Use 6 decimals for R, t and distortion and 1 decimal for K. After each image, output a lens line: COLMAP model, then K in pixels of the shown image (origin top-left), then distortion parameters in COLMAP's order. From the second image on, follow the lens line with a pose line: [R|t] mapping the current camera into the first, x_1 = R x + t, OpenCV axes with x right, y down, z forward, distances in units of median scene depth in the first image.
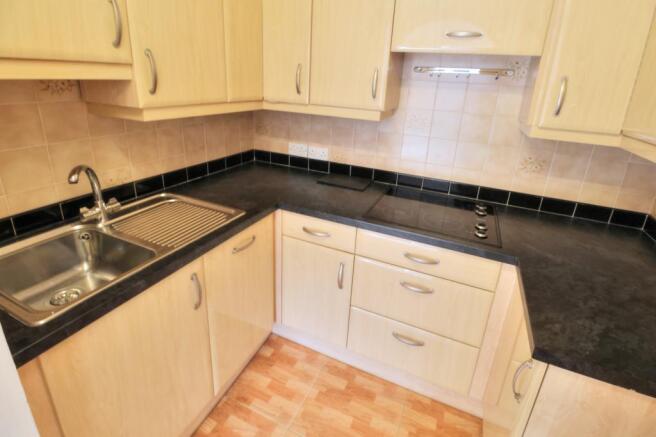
lens RADIAL K [[288.3, 0, 354.5], [0, 288.3, 218.2], [0, 0, 1]] dist [-0.000356, -0.000044]
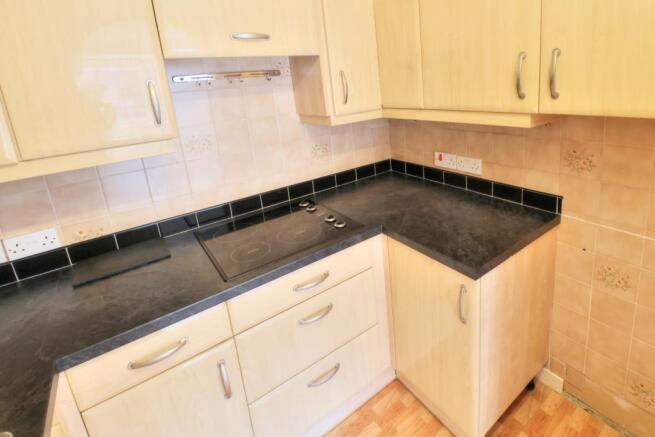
lens RADIAL K [[312.7, 0, 329.4], [0, 312.7, 196.4], [0, 0, 1]] dist [-0.011967, -0.000161]
pose [[0.522168, -0.376261, 0.765355, -0.336837], [0.459269, 0.880236, 0.119399, -0.159958], [-0.718618, 0.289158, 0.632436, 0.284243]]
